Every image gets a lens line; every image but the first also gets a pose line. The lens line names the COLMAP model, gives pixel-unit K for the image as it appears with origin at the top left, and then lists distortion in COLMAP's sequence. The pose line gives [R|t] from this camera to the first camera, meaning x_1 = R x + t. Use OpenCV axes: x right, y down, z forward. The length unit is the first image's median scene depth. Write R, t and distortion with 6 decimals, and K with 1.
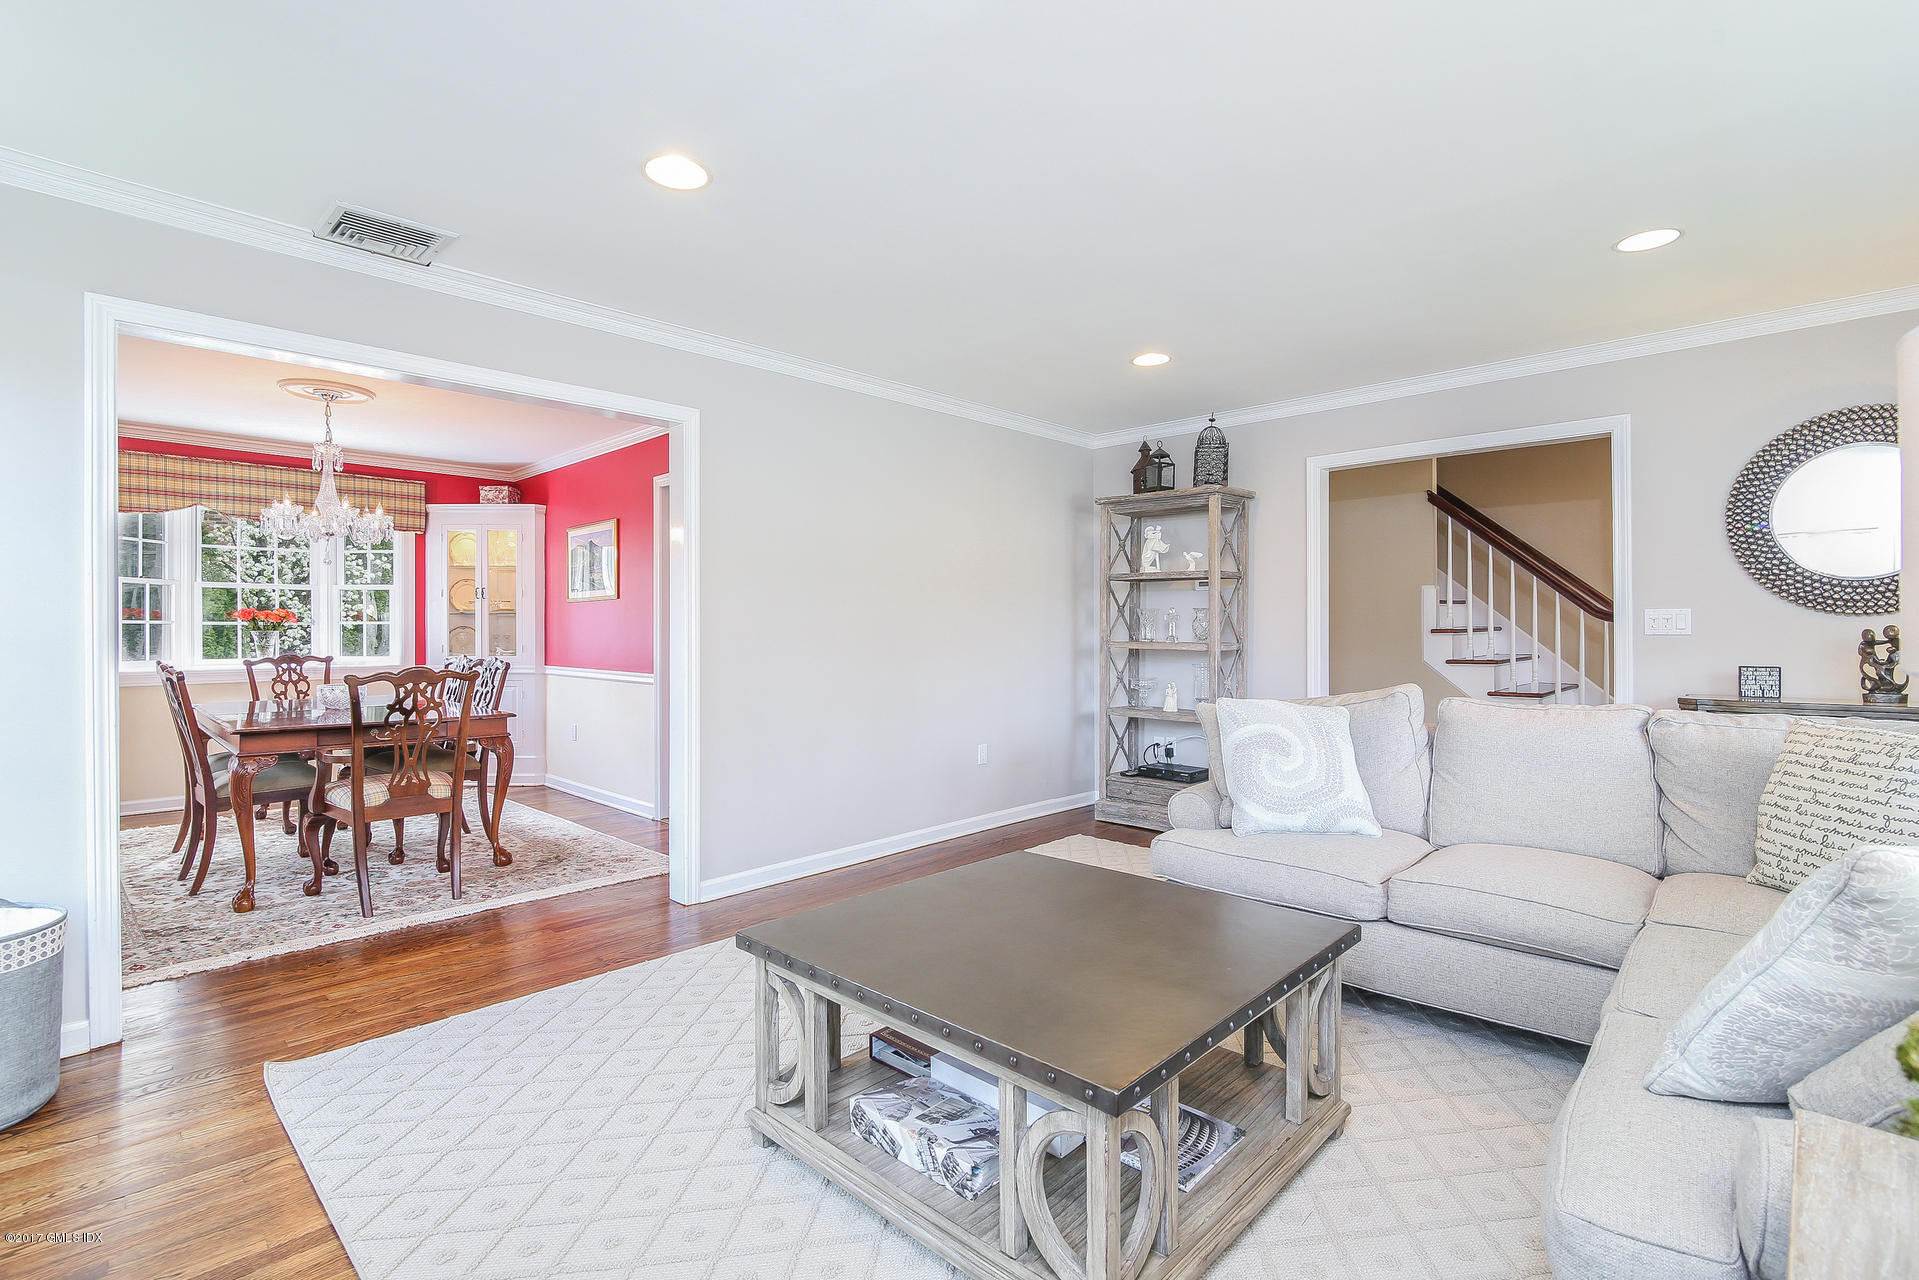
lens RADIAL K [[883.2, 0, 961.8], [0, 883.2, 623.5], [0, 0, 1]] dist [-0.019089, 0.000066]
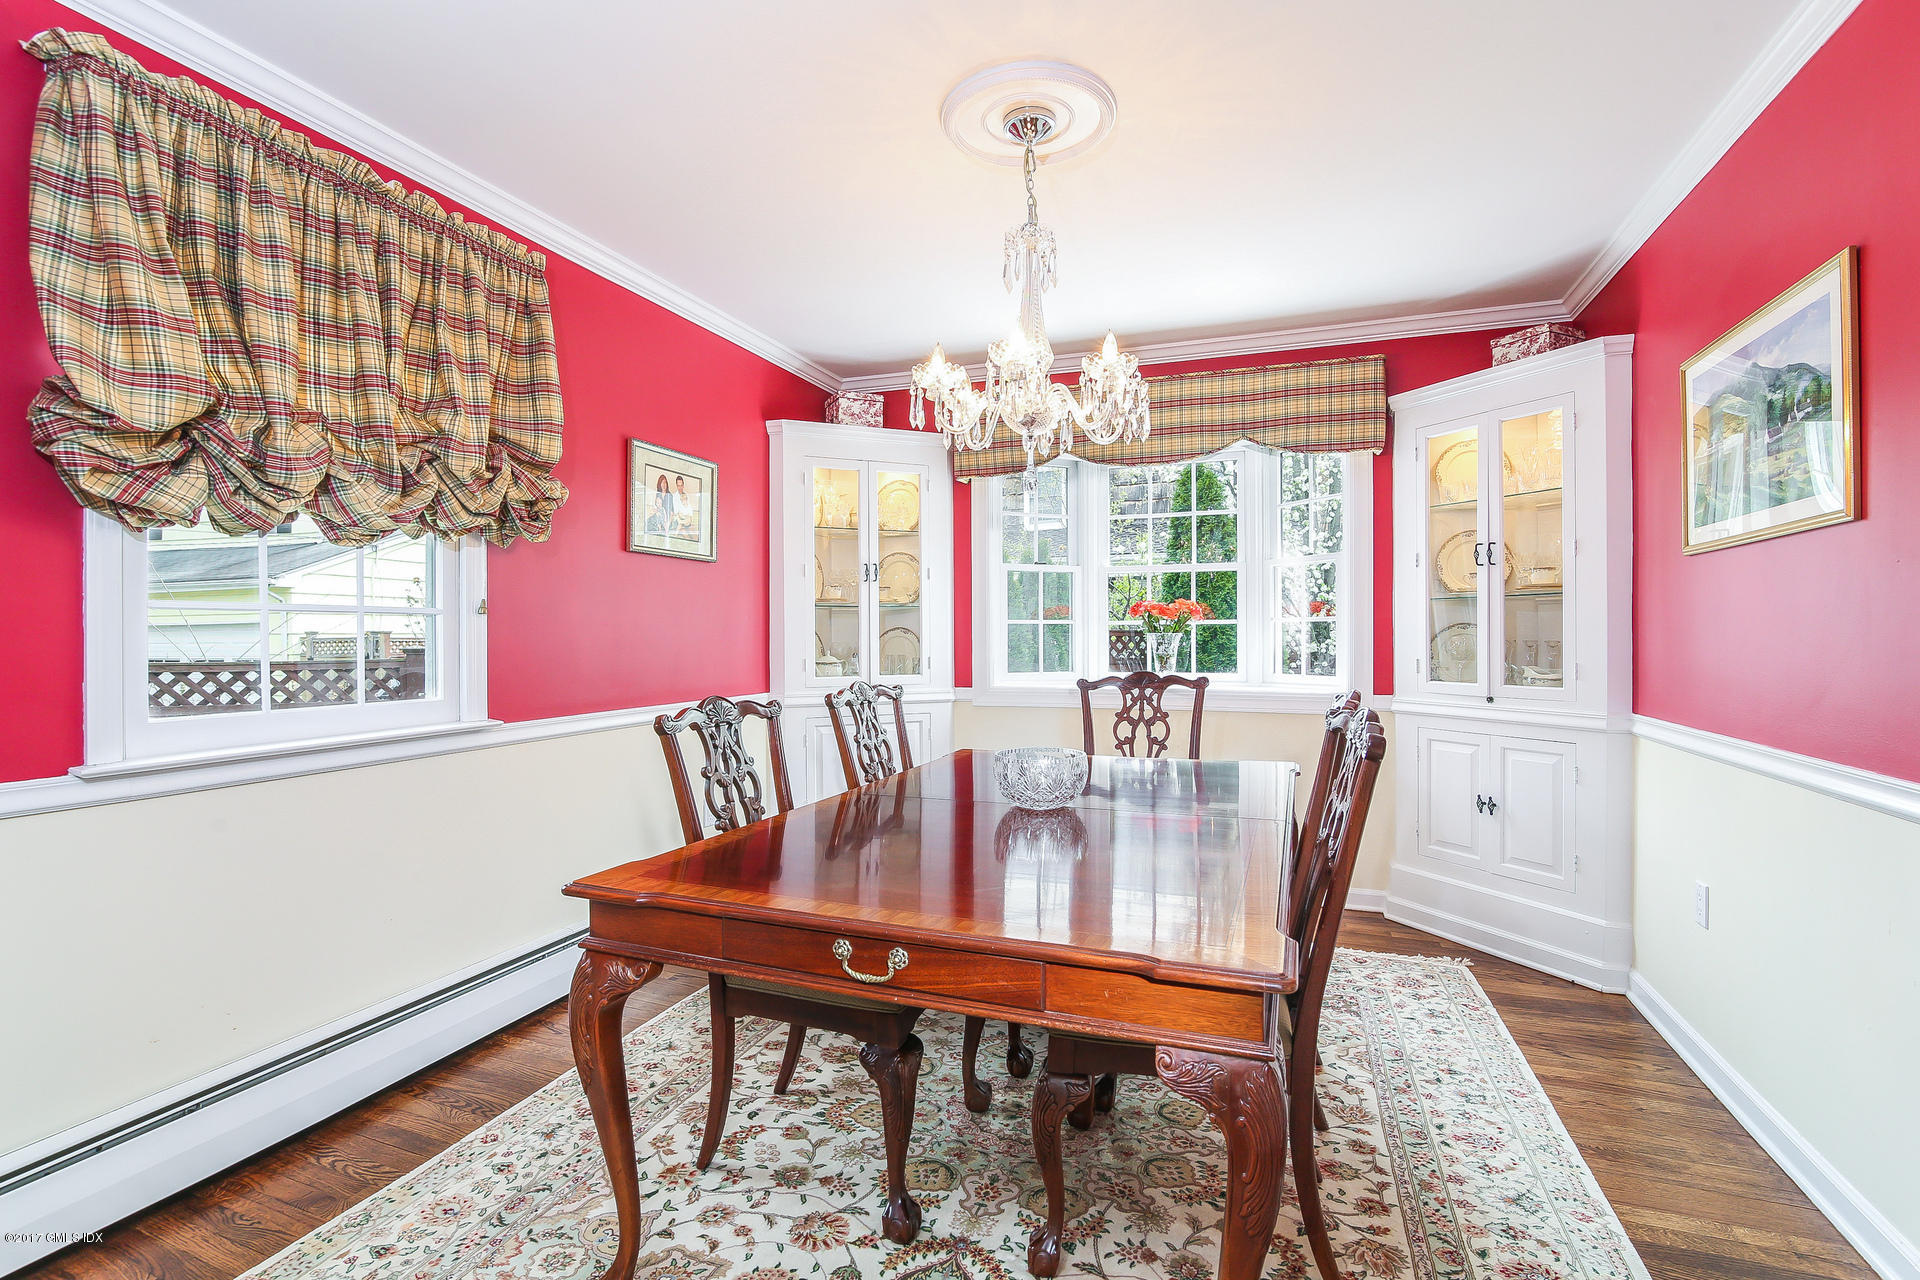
lens RADIAL K [[883.7, 0, 962.3], [0, 883.7, 623.5], [0, 0, 1]] dist [-0.019089, 0.000066]
pose [[0.413387, -0.006638, -0.910531, -0.253752], [0.010719, 0.999940, -0.002423, 0.001090], [0.910492, -0.008758, 0.413433, 0.593677]]
